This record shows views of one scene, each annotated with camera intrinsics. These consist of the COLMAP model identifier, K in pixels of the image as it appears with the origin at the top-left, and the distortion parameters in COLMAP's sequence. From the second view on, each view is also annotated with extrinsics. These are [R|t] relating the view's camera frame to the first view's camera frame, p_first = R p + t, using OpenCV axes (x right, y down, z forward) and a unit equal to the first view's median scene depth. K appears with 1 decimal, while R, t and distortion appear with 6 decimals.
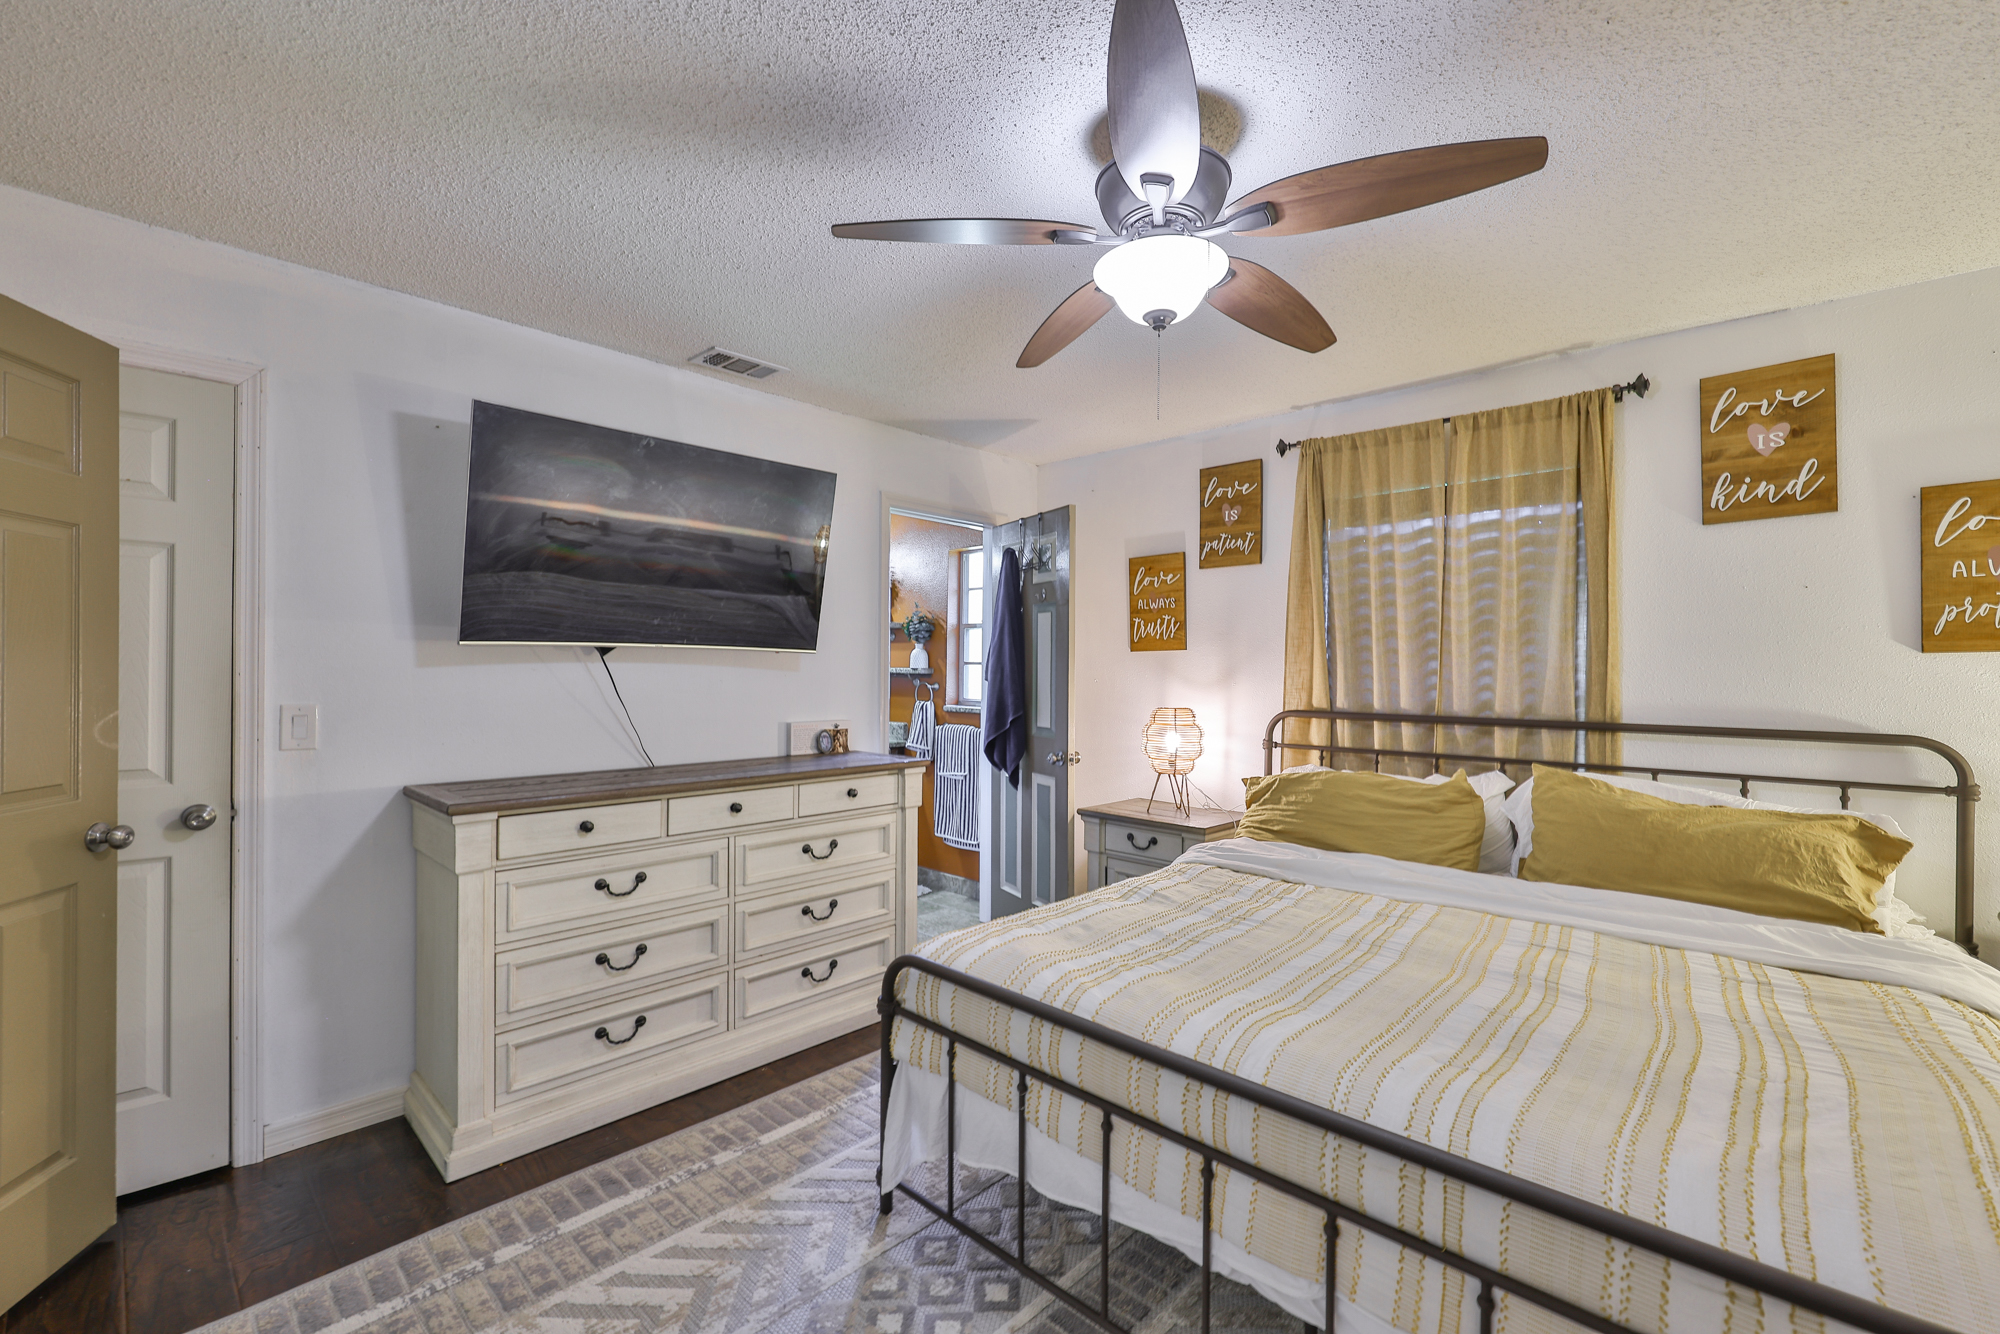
lens RADIAL K [[865.8, 0, 992.6], [0, 865.8, 682.0], [0, 0, 1]] dist [-0.001587, 0.000341]
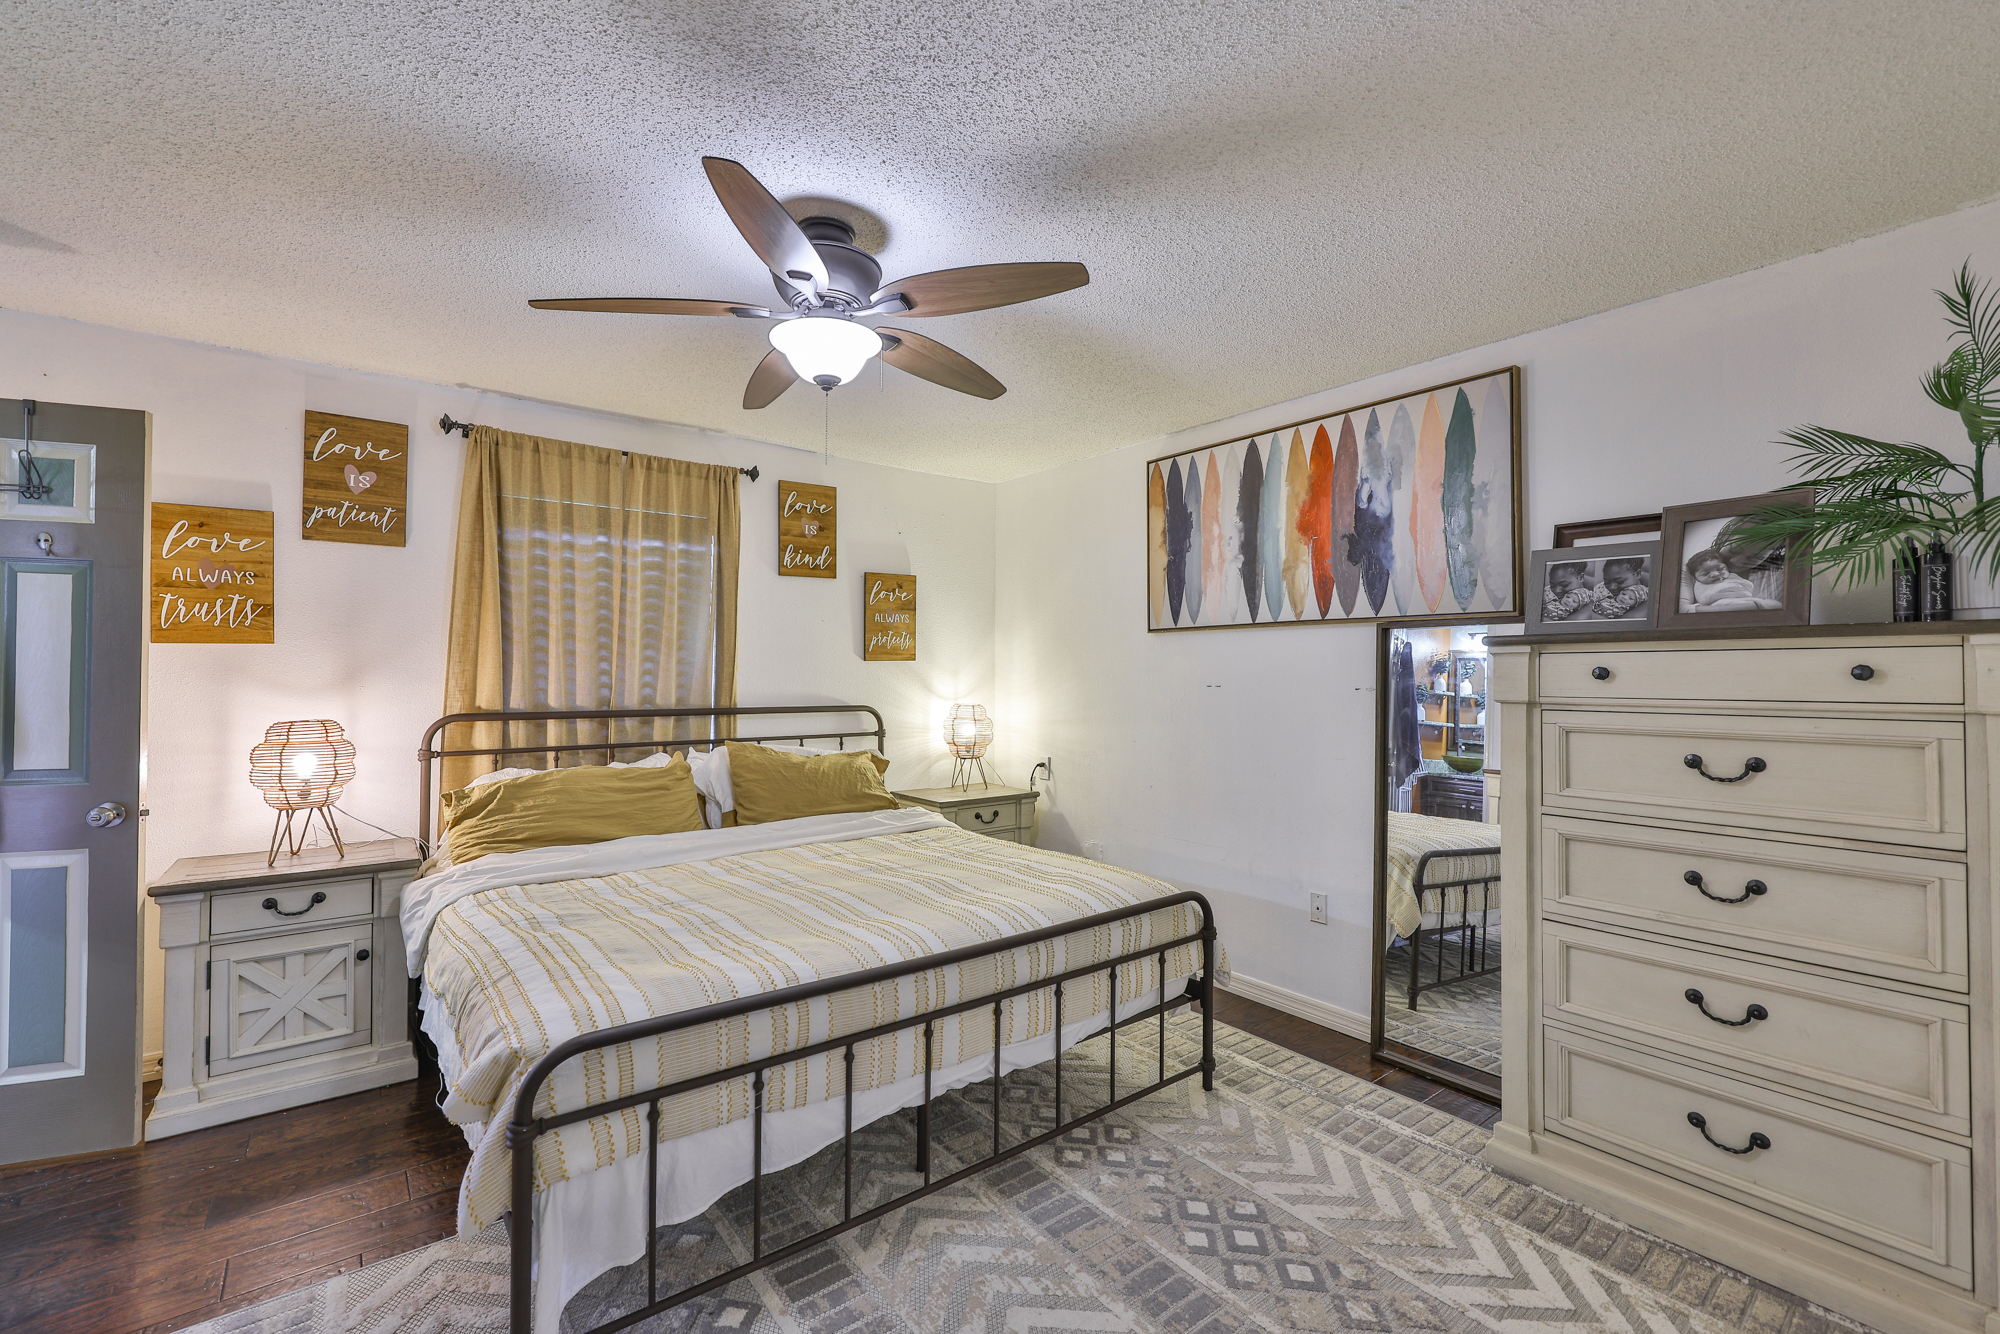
lens RADIAL K [[849.6, 0, 1042.7], [0, 849.6, 671.0], [0, 0, 1]] dist [-0.001157, 0.000084]
pose [[0.103669, -0.003623, 0.994605, -0.530504], [0.012150, 0.999923, 0.002376, -0.008494], [-0.994538, 0.011839, 0.103705, 0.323088]]
